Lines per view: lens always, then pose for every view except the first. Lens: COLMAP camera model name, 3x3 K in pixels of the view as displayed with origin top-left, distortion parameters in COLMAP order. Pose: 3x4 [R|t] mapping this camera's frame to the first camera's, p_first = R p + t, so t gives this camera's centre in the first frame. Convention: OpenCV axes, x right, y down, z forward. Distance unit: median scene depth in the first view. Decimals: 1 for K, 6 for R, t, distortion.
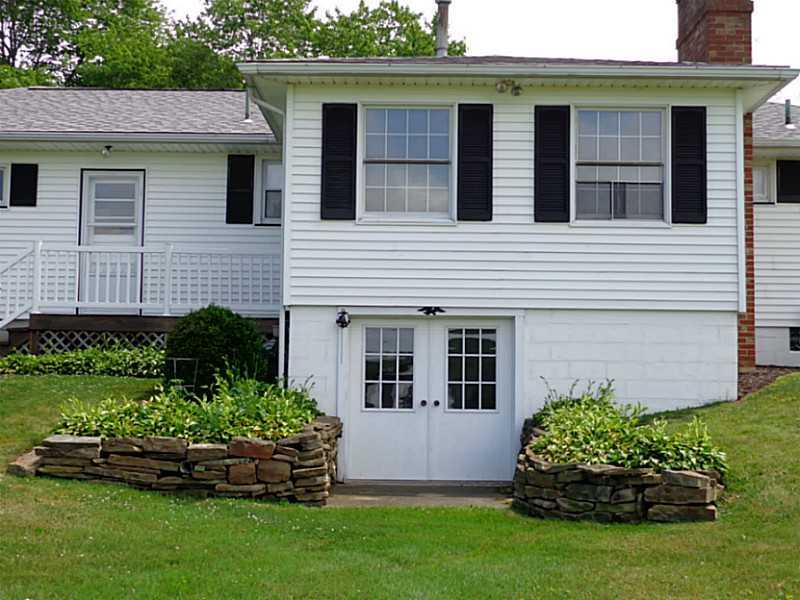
lens RADIAL K [[1123.4, 0, 400.0], [0, 1123.4, 300.0], [0, 0, 1]] dist [0.013922, 0.033962]
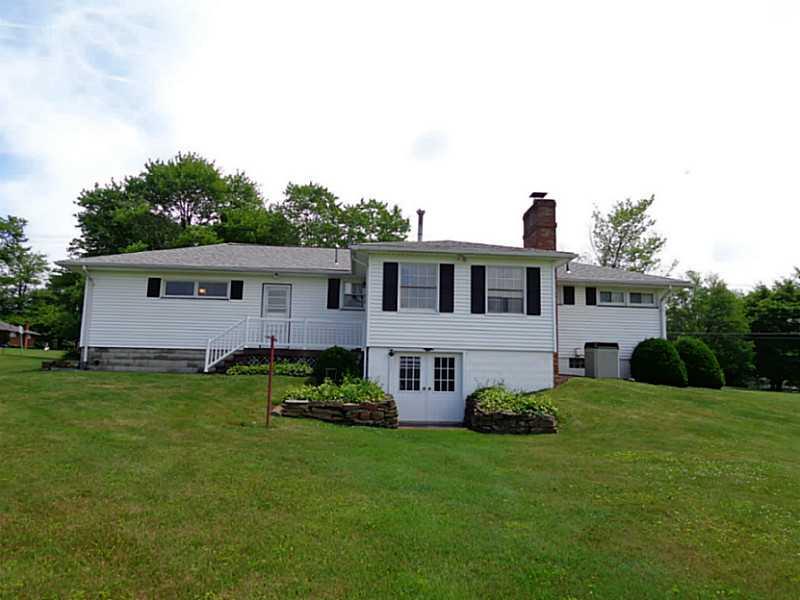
lens RADIAL K [[574.0, 0, 400.0], [0, 574.0, 300.0], [0, 0, 1]] dist [0.047192, 0.001264]
pose [[0.996834, 0.020351, 0.076863, -0.126929], [-0.015101, 0.997552, -0.068271, -0.011161], [-0.078065, 0.066894, 0.994701, -0.217545]]
